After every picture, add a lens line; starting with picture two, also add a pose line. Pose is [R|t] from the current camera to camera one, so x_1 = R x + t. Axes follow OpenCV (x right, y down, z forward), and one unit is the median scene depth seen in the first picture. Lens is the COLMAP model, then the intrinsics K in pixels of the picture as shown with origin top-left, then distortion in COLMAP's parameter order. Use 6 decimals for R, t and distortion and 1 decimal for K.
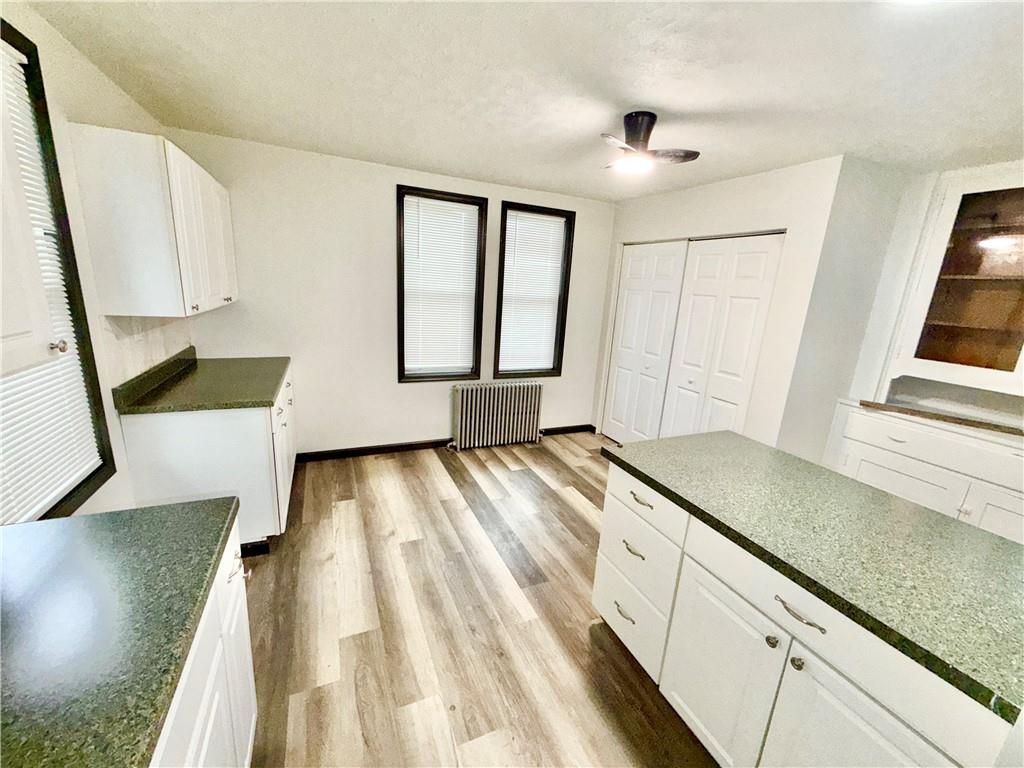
lens RADIAL K [[409.4, 0, 508.3], [0, 409.4, 381.2], [0, 0, 1]] dist [-0.001746, -0.000220]
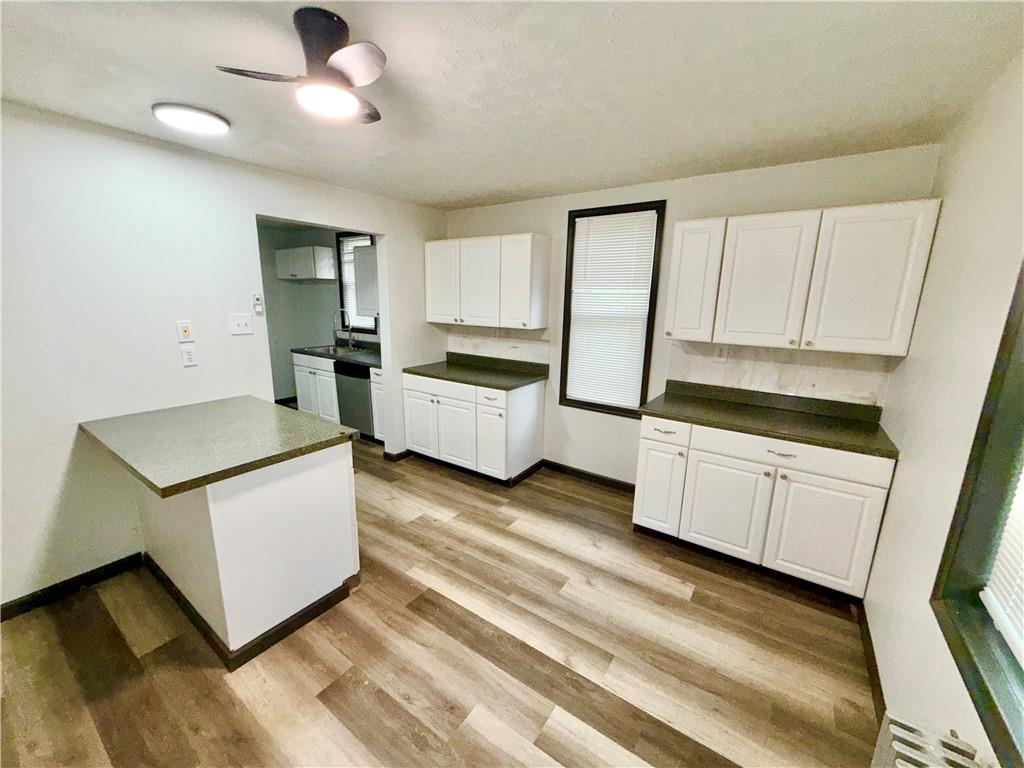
lens RADIAL K [[409.4, 0, 506.3], [0, 409.4, 387.4], [0, 0, 1]] dist [-0.001746, -0.000220]
pose [[-0.858866, 0.033358, -0.511113, 0.337983], [-0.187137, 0.908454, 0.373752, -0.339545], [0.476791, 0.416652, -0.773998, 1.508303]]
